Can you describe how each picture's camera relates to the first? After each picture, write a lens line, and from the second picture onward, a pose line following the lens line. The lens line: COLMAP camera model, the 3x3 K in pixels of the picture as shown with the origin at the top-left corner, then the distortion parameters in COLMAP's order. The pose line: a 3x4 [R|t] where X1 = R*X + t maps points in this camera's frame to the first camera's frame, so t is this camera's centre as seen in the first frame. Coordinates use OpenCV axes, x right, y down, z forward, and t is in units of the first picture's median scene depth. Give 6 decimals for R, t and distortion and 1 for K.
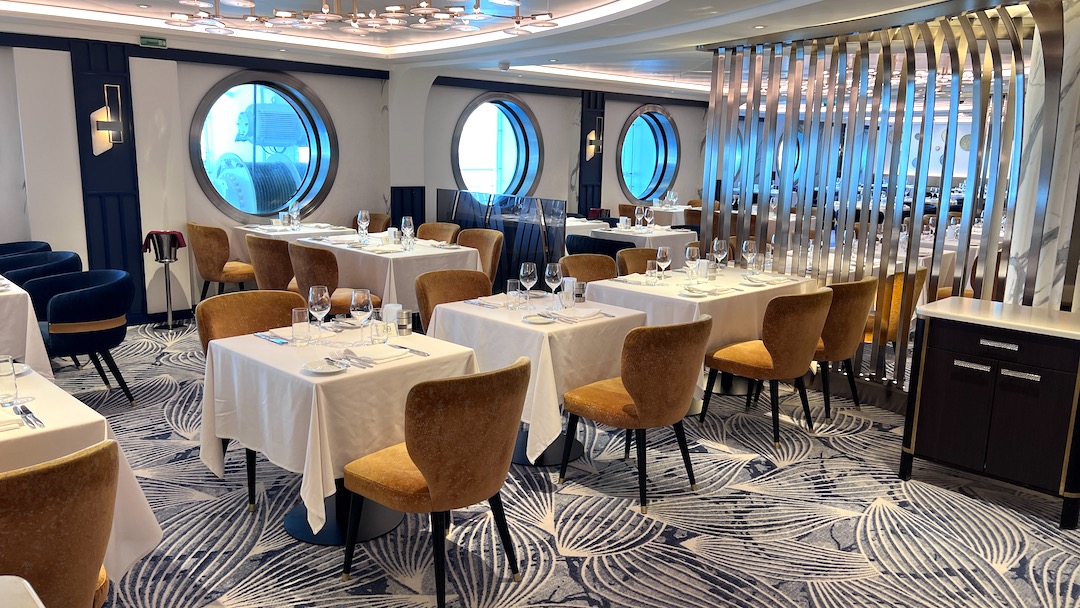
lens RADIAL K [[809.5, 0, 540.0], [0, 809.5, 304.0], [0, 0, 1]] dist [-0.036178, -0.003990]
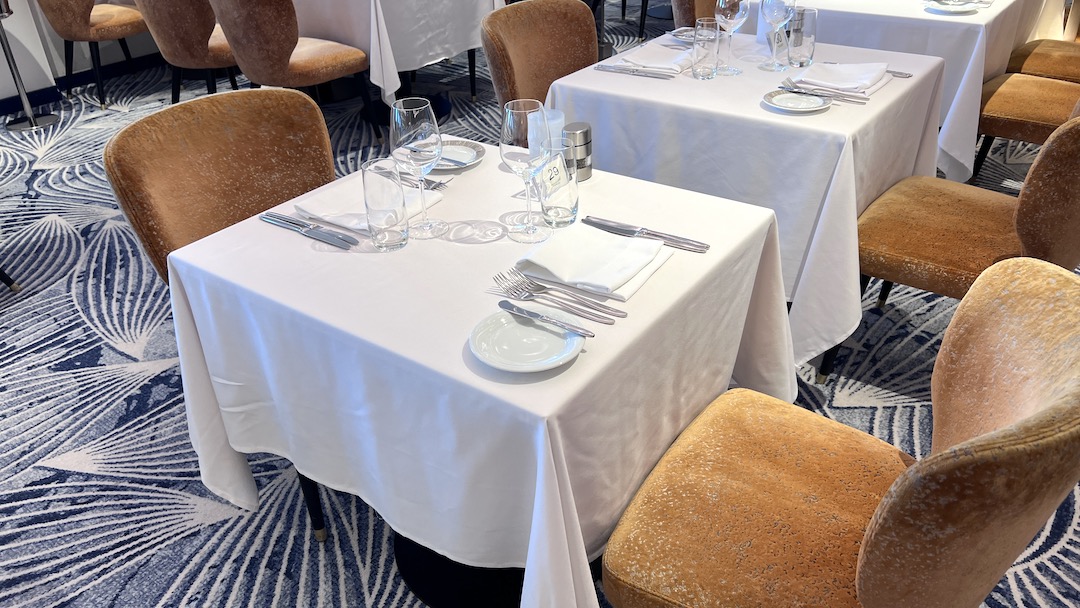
lens RADIAL K [[848.8, 0, 540.0], [0, 848.8, 304.0], [0, 0, 1]] dist [0.004302, -0.004613]
pose [[0.989784, -0.122967, 0.072153, -0.237760], [0.091080, 0.934704, 0.343559, -0.066664], [-0.109688, -0.333478, 0.936355, 0.513306]]
